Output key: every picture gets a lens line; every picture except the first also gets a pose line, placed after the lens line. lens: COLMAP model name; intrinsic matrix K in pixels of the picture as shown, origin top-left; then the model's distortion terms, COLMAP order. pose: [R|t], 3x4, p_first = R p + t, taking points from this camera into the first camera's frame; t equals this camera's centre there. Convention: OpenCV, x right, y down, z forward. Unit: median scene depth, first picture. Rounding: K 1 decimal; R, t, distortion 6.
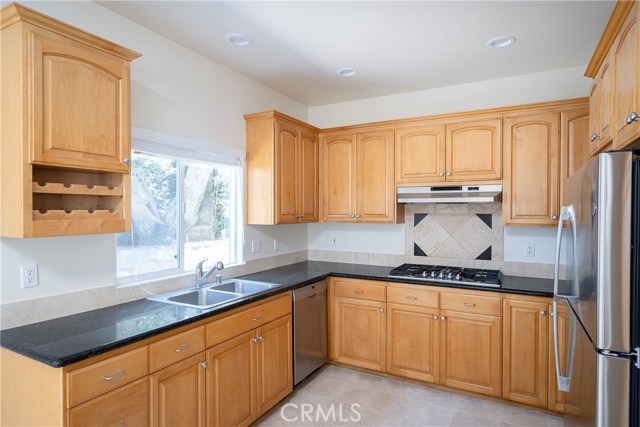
lens RADIAL K [[366.8, 0, 325.2], [0, 366.8, 214.2], [0, 0, 1]] dist [0.007681, 0.004152]
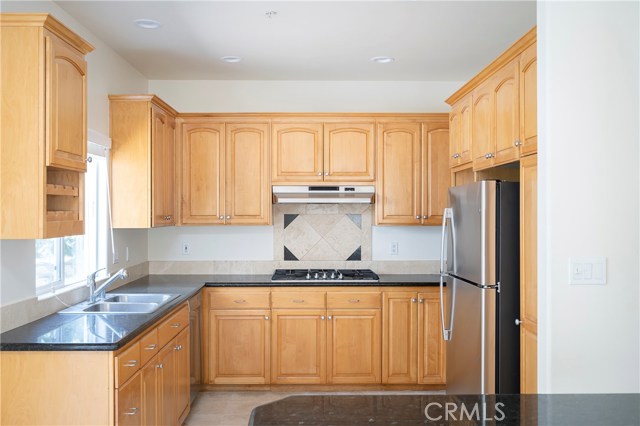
lens RADIAL K [[614.4, 0, 319.5], [0, 614.4, 213.1], [0, 0, 1]] dist [0.025879, 0.000000]
pose [[0.872806, -0.002892, 0.488059, -0.502187], [0.006045, 0.999970, -0.004885, 0.003770], [-0.488031, 0.007214, 0.872797, -0.441710]]
